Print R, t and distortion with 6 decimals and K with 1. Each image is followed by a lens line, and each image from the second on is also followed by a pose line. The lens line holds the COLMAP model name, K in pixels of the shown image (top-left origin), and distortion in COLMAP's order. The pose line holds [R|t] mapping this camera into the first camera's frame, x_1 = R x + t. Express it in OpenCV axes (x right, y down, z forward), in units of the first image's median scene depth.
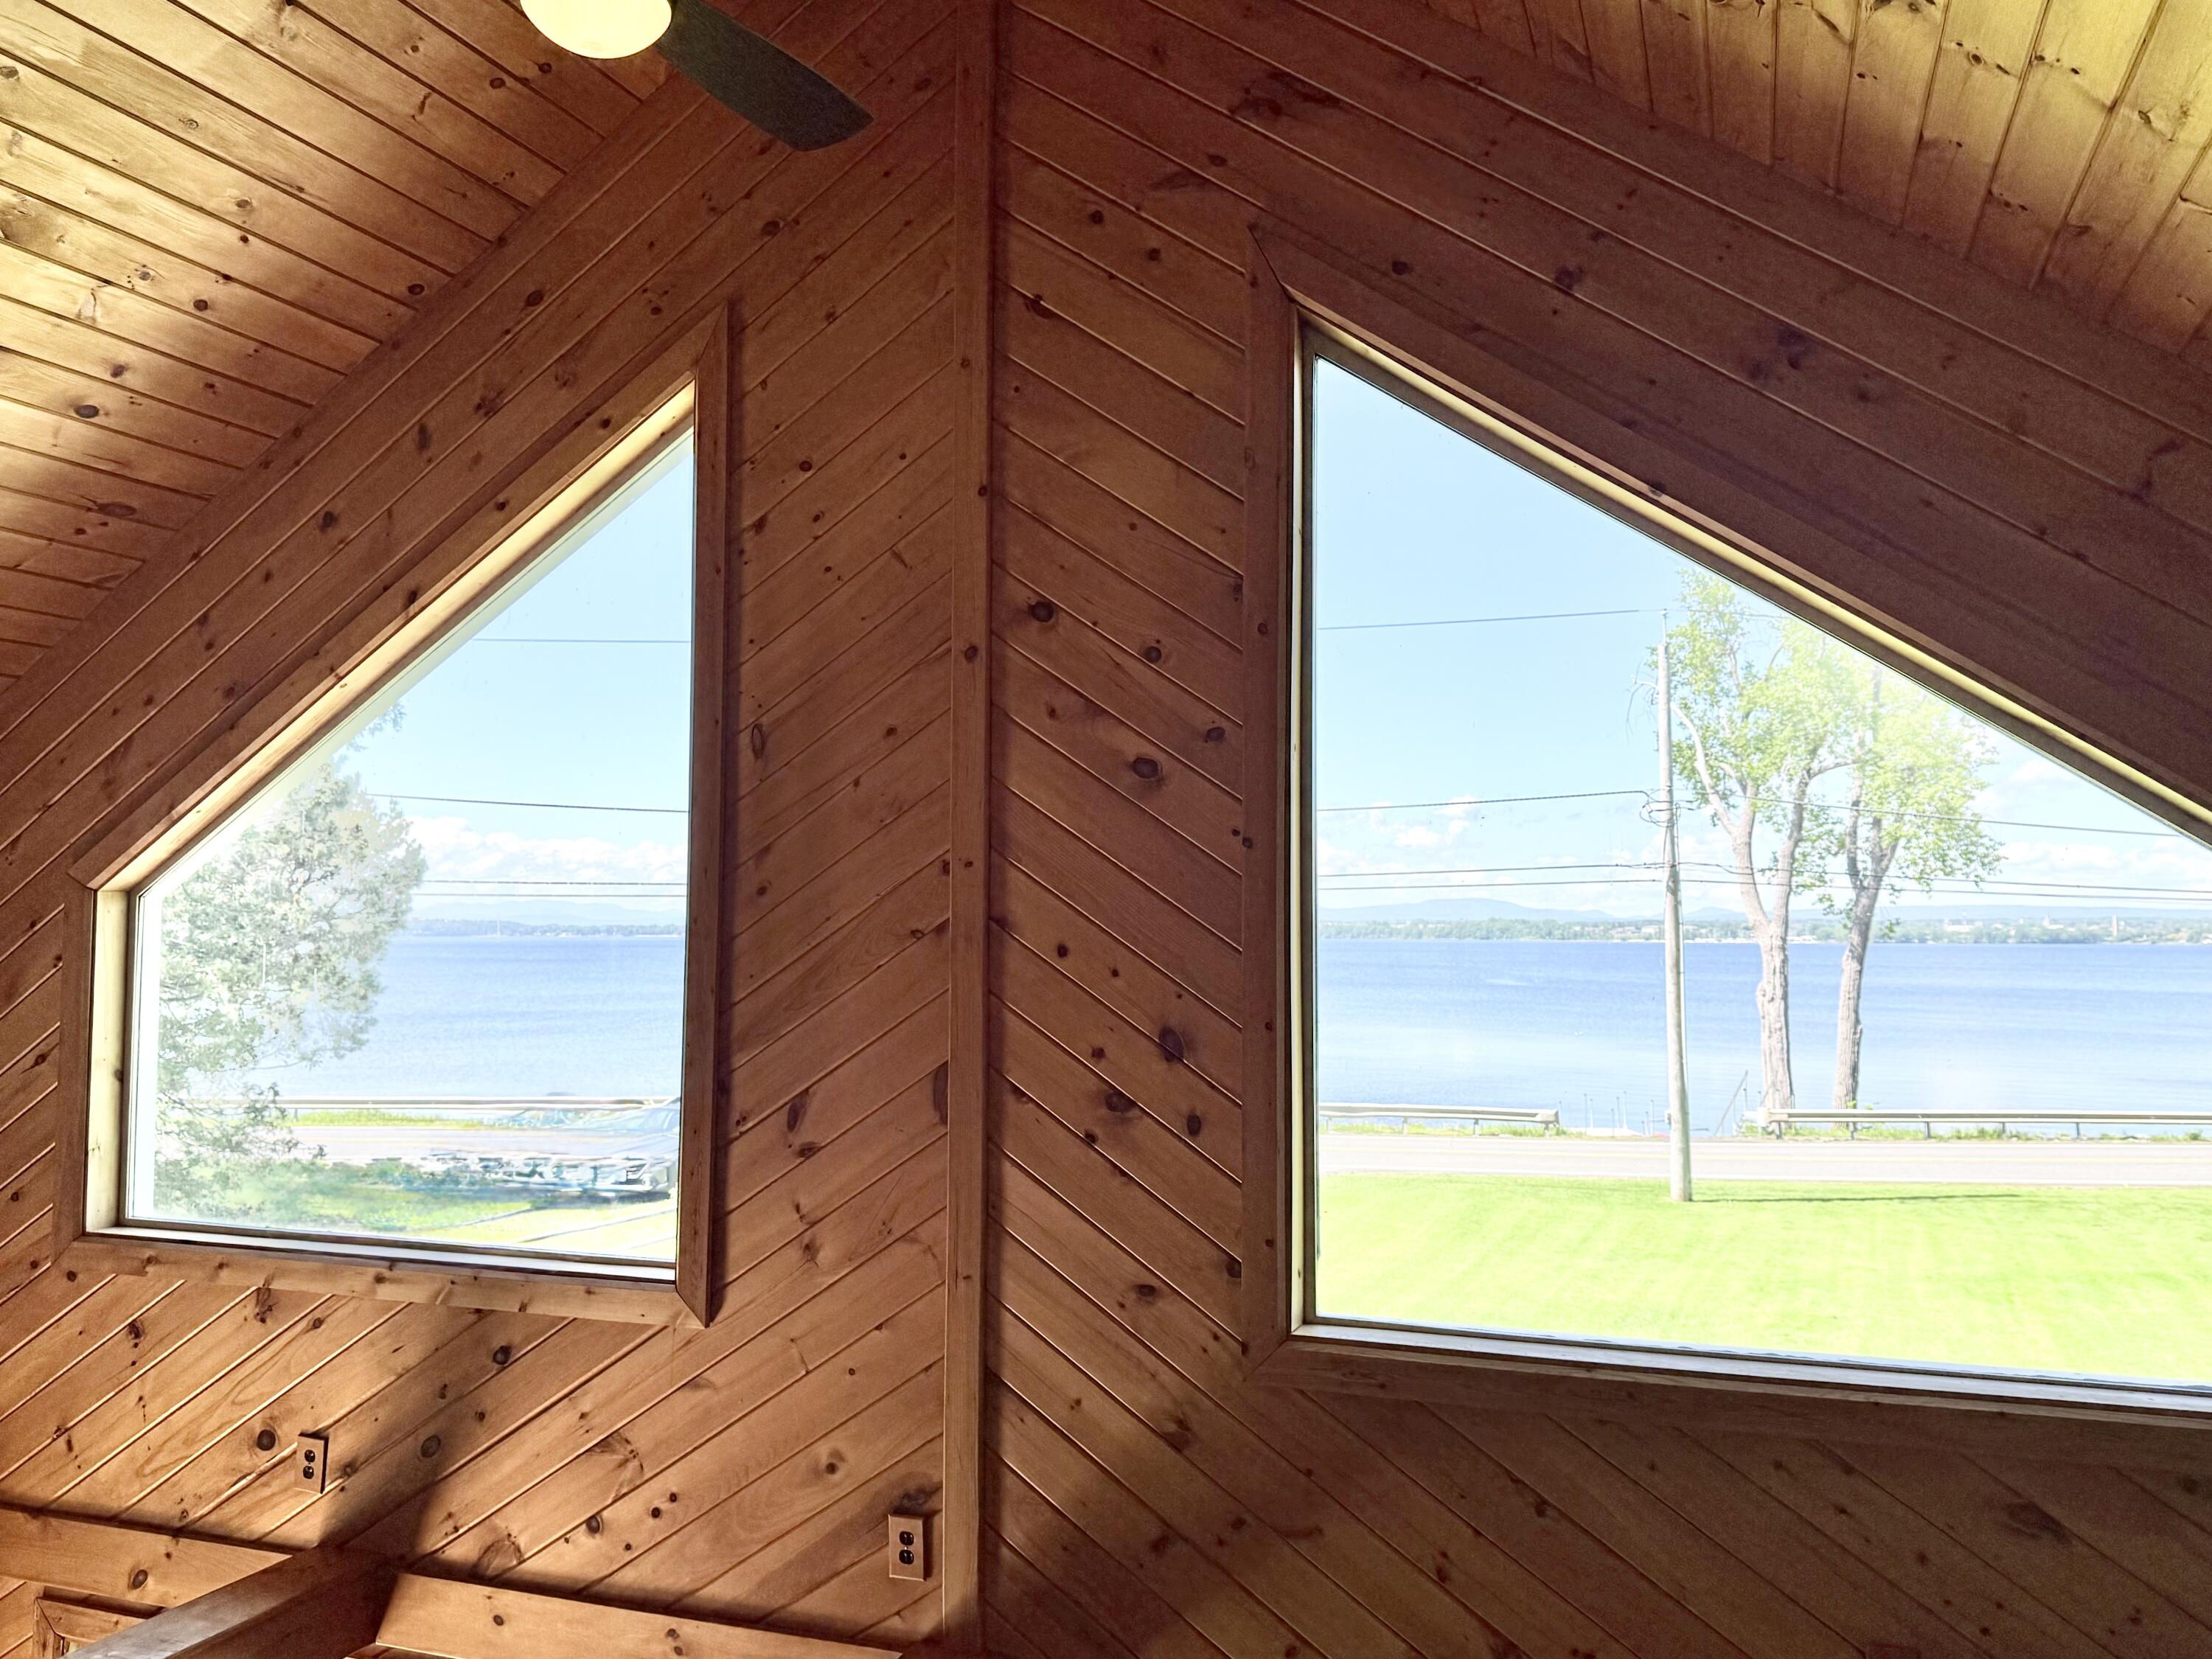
lens RADIAL K [[1756.4, 0, 1093.4], [0, 1756.4, 827.3], [0, 0, 1]] dist [0.062822, -0.083578]
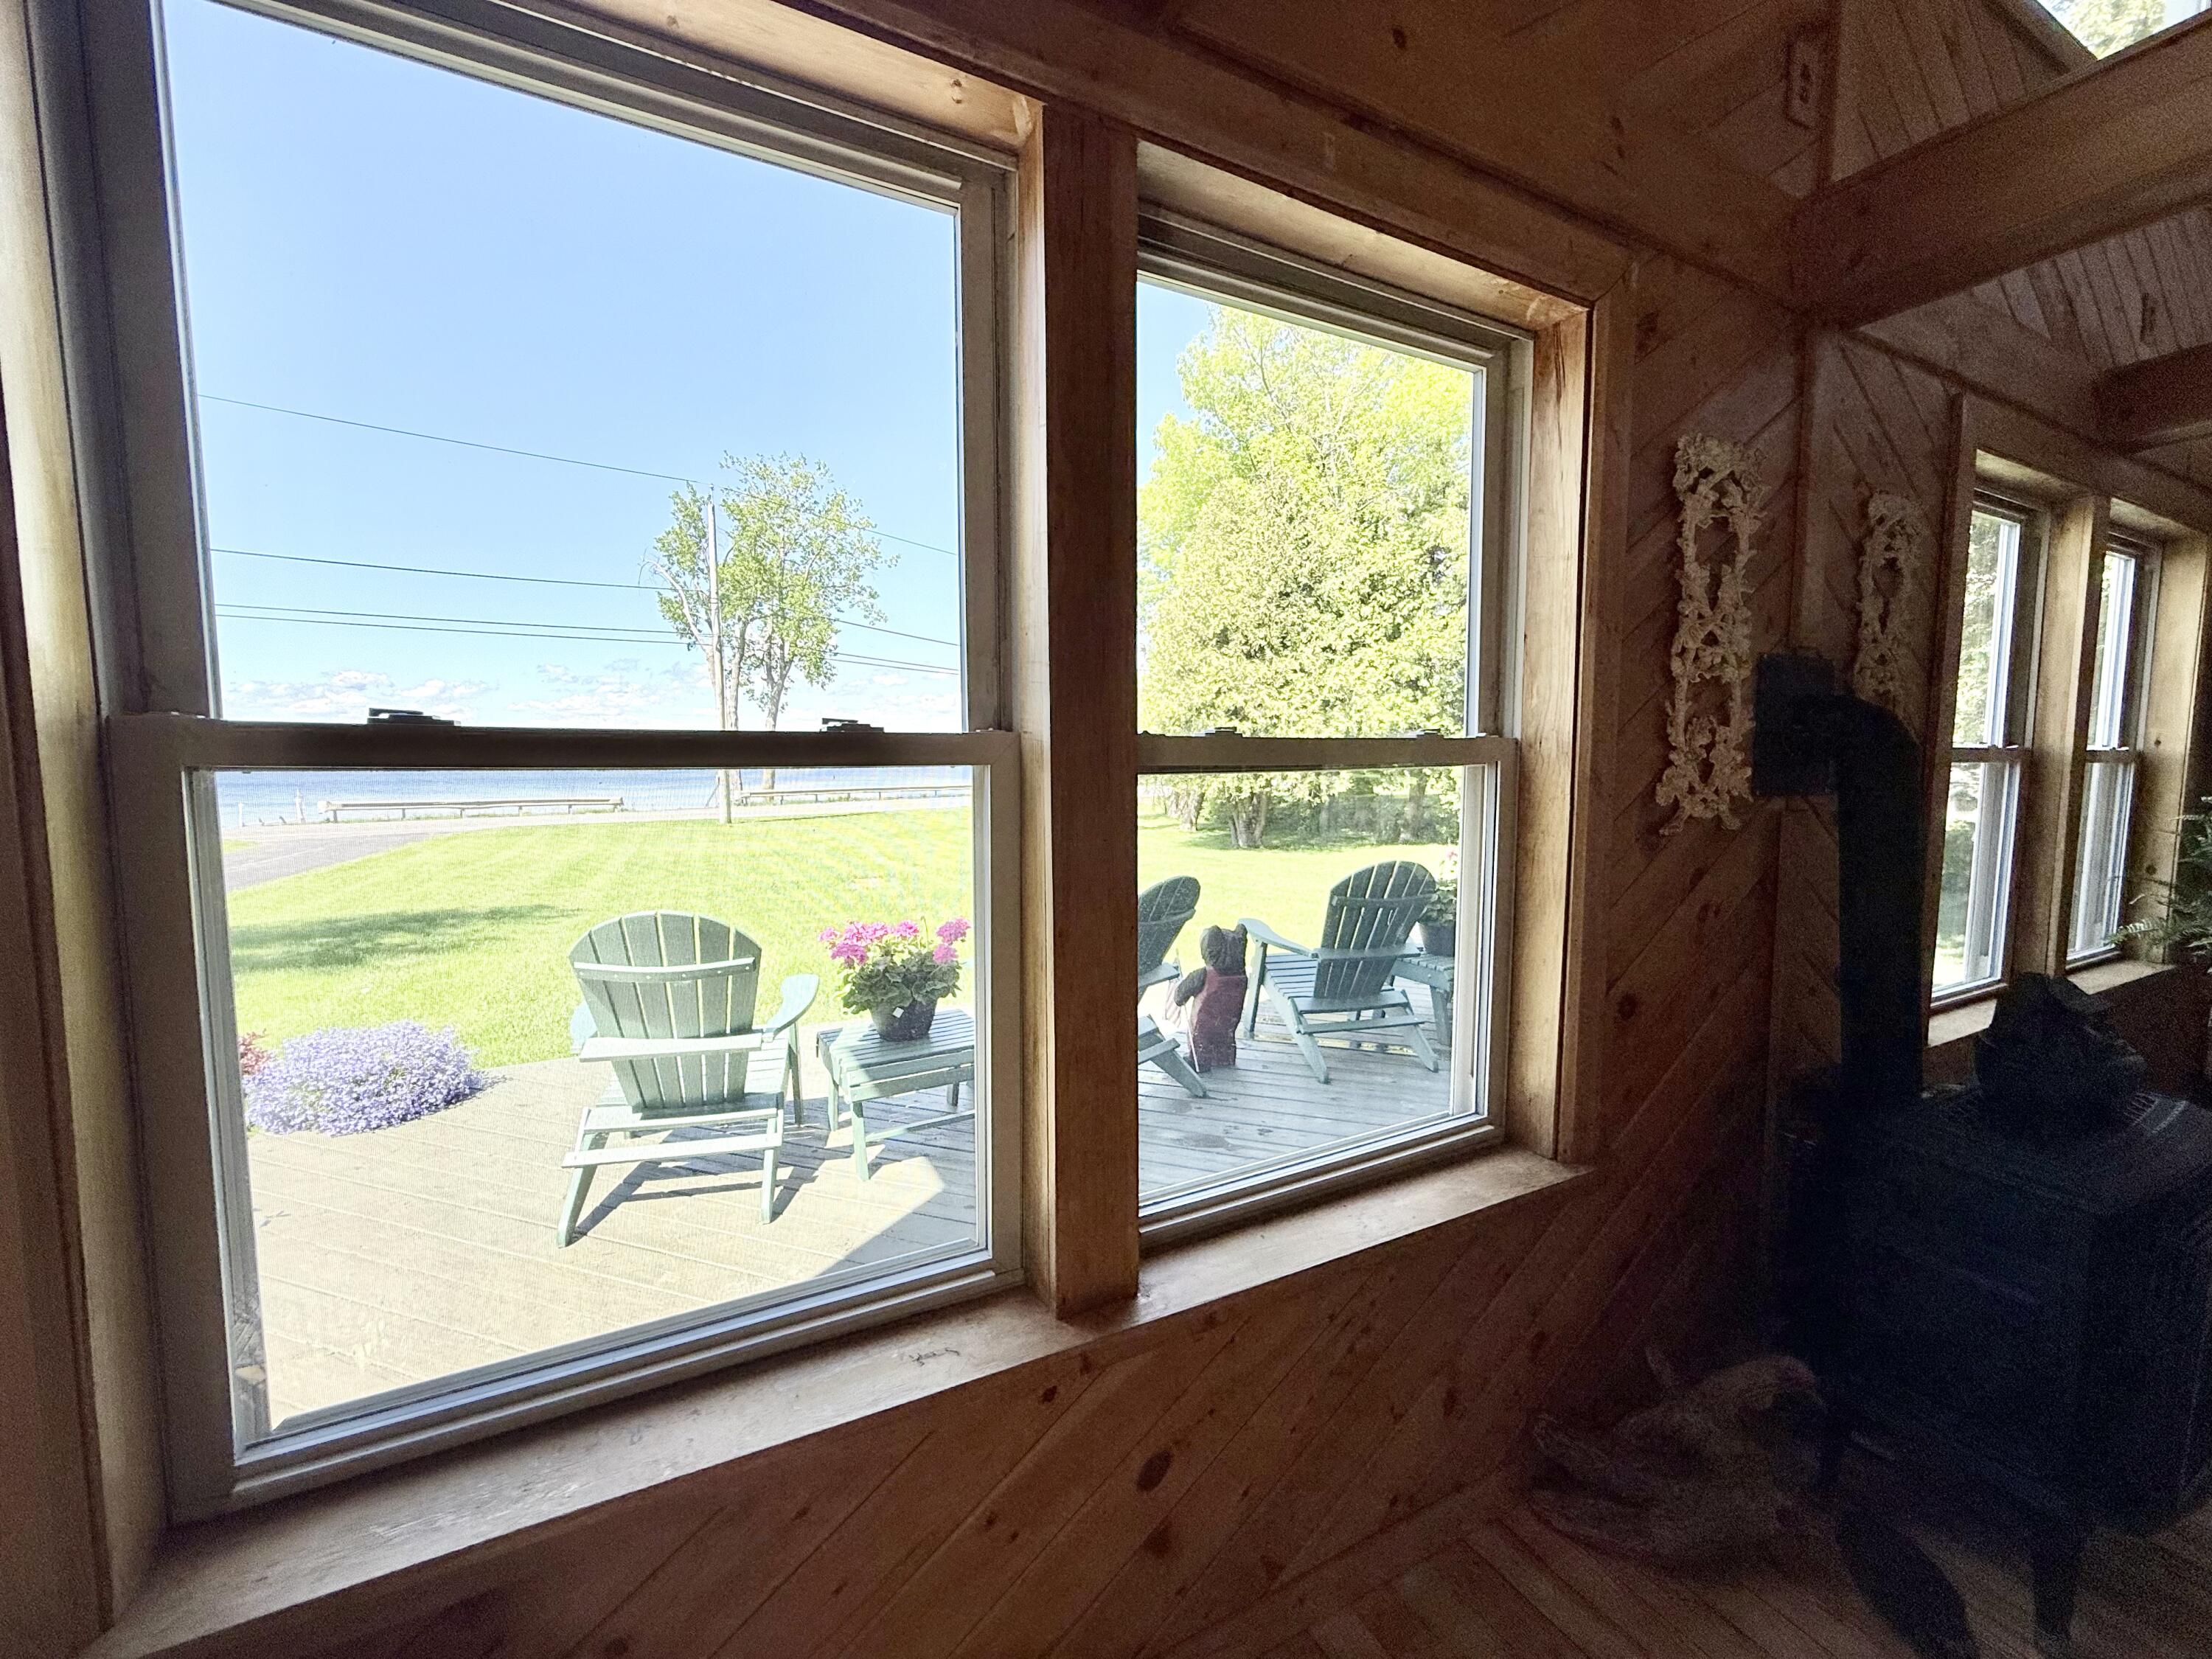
lens RADIAL K [[882.0, 0, 1100.3], [0, 882.0, 833.4], [0, 0, 1]] dist [0.000215, 0.000067]
pose [[0.673902, -0.070607, 0.735439, -0.621824], [-0.040754, 0.990355, 0.132425, 0.659343], [-0.737696, -0.119213, 0.664525, 0.831552]]
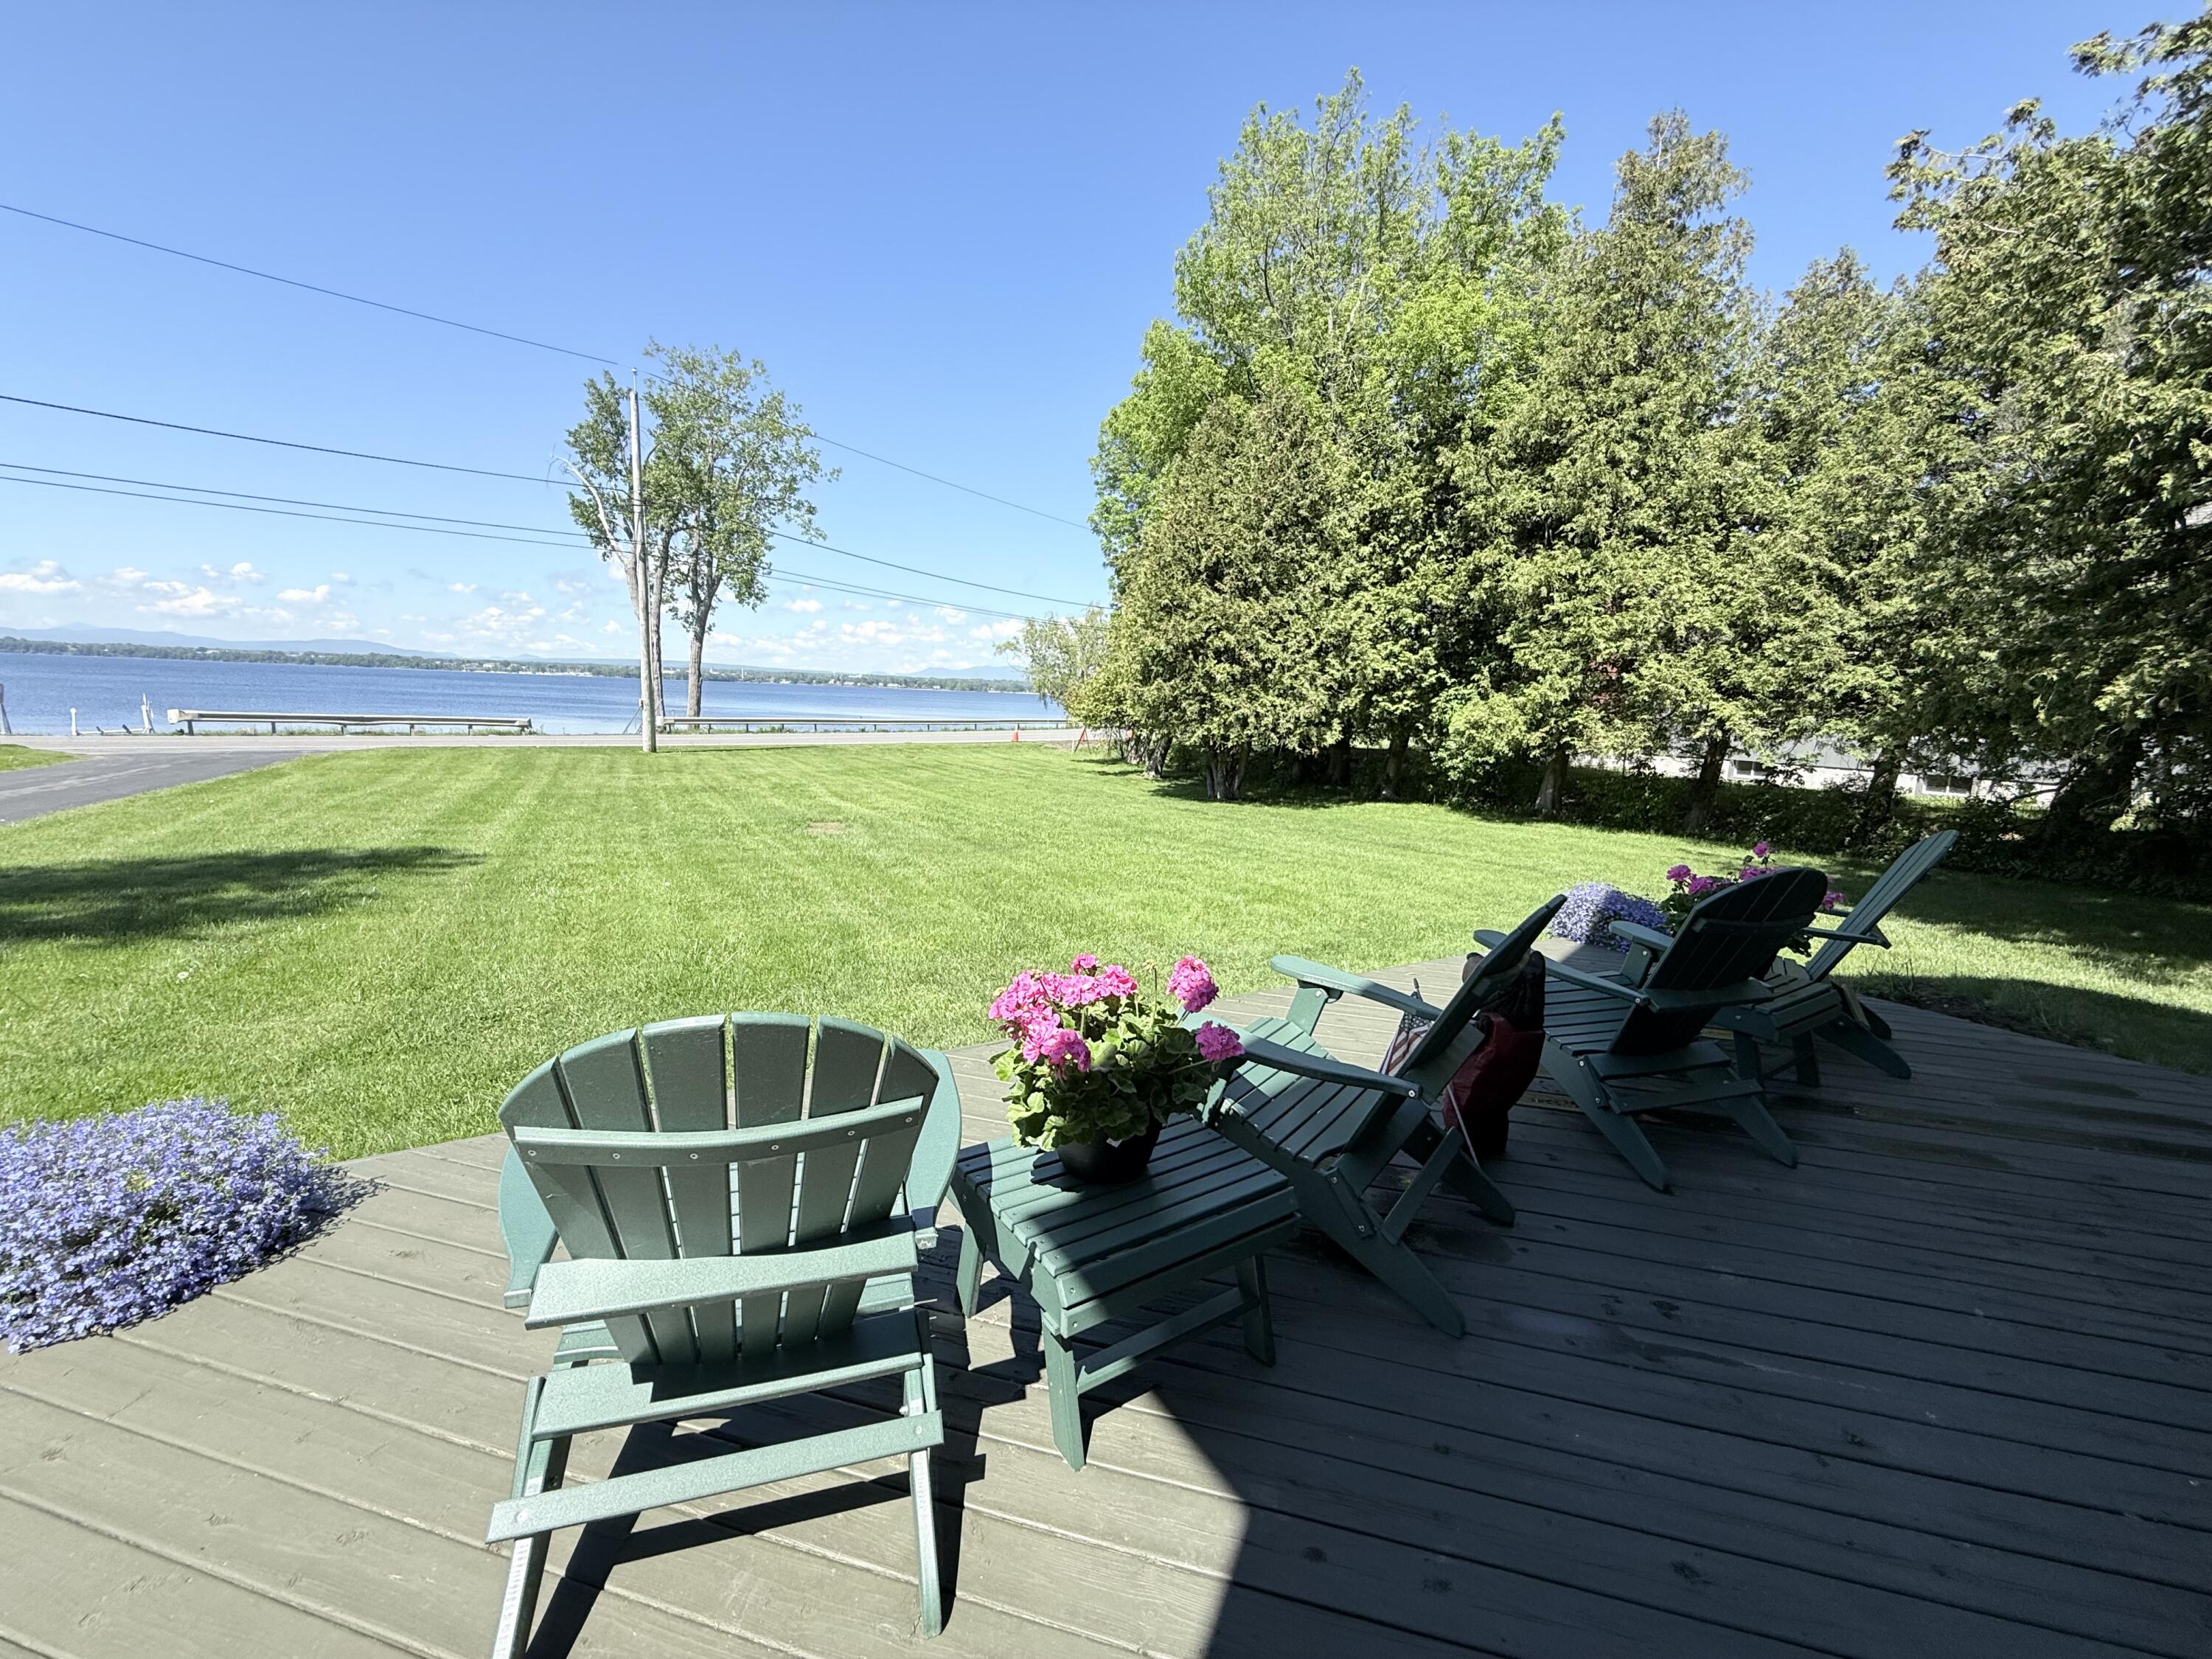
lens RADIAL K [[882.0, 0, 1100.4], [0, 882.0, 833.1], [0, 0, 1]] dist [0.000215, 0.000067]
pose [[0.616448, -0.099128, 0.781131, -0.513663], [-0.085589, 0.977730, 0.191621, 0.695855], [-0.782730, -0.184980, 0.594235, 1.217645]]
